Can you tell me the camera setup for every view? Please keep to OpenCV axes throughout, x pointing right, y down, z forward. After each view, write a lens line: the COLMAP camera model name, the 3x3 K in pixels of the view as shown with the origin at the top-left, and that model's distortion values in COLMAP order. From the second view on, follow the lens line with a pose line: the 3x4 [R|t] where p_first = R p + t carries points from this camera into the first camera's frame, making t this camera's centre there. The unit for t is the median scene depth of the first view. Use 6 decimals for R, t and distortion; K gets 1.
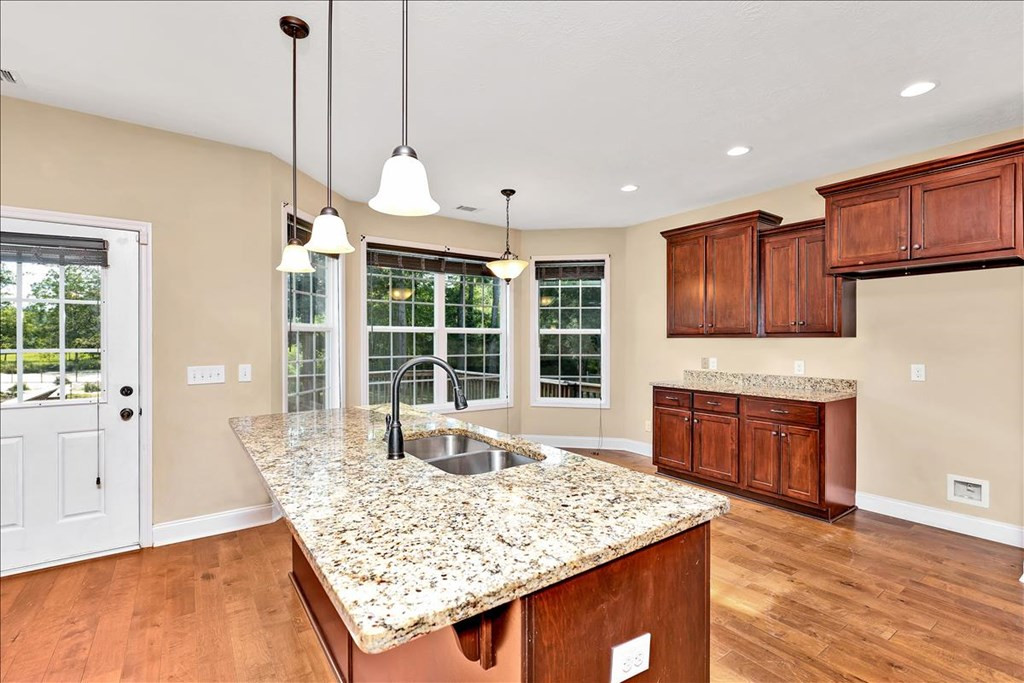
lens RADIAL K [[464.1, 0, 512.0], [0, 464.1, 341.5], [0, 0, 1]] dist [0.001405, 0.000415]
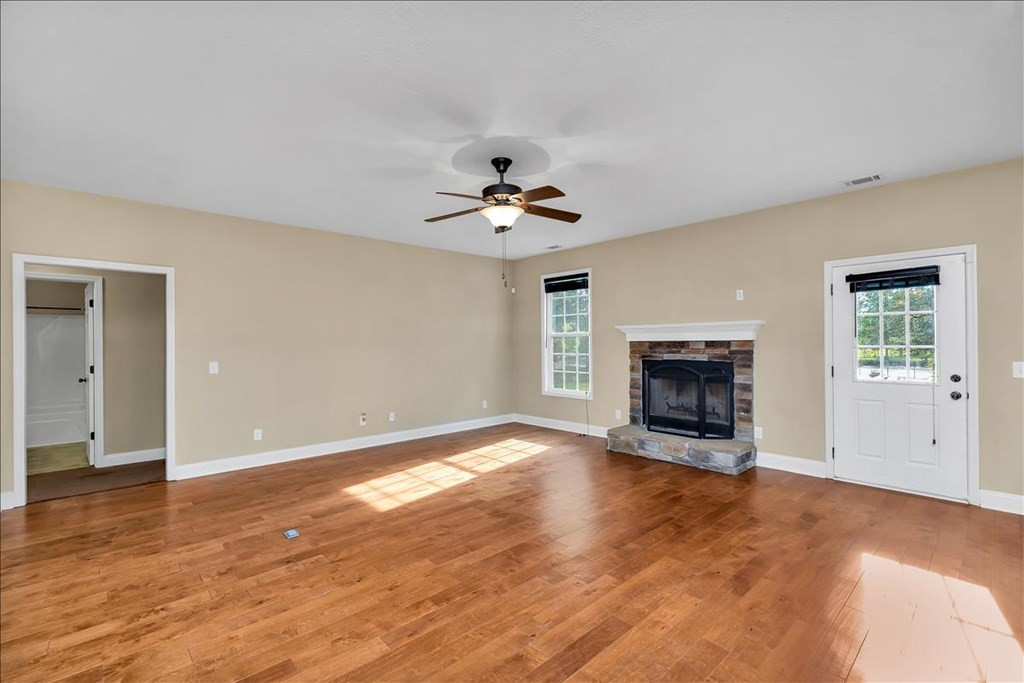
lens RADIAL K [[450.5, 0, 512.0], [0, 450.5, 341.5], [0, 0, 1]] dist [0.001401, 0.000197]
pose [[0.122752, -0.002292, -0.992435, 0.222433], [0.006903, 0.999975, -0.001455, -0.002649], [0.992413, -0.006672, 0.122765, -0.316456]]
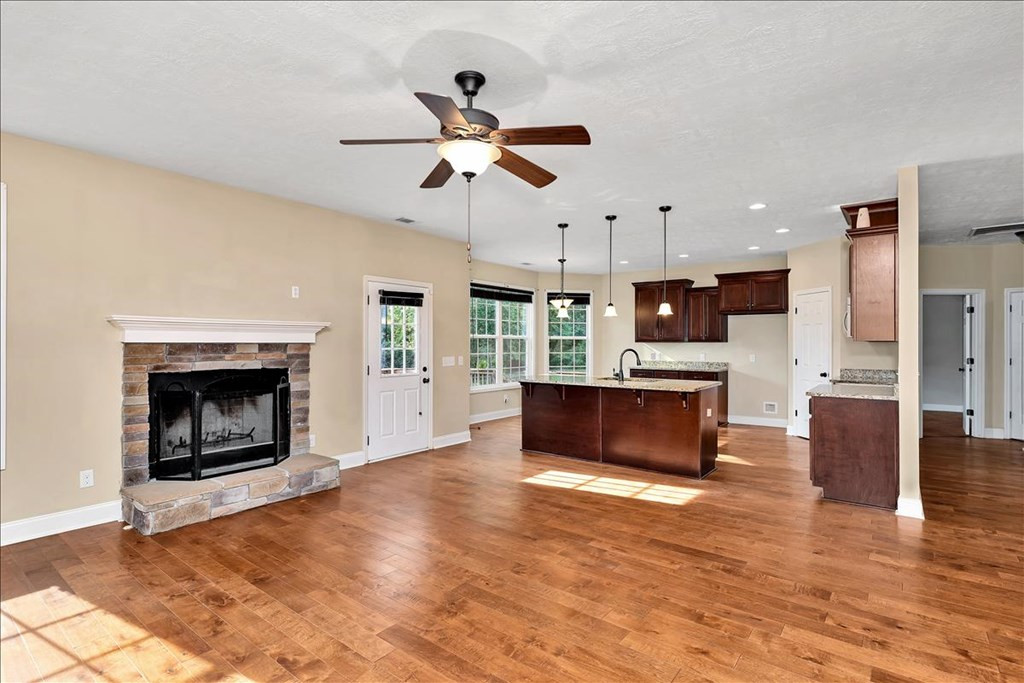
lens RADIAL K [[501.4, 0, 512.0], [0, 501.4, 341.5], [0, 0, 1]] dist [0.000436, 0.000250]
pose [[0.957547, 0.001712, 0.288272, -0.891628], [-0.000132, 0.999985, -0.005501, 0.000321], [-0.288277, 0.005230, 0.957533, -0.937730]]
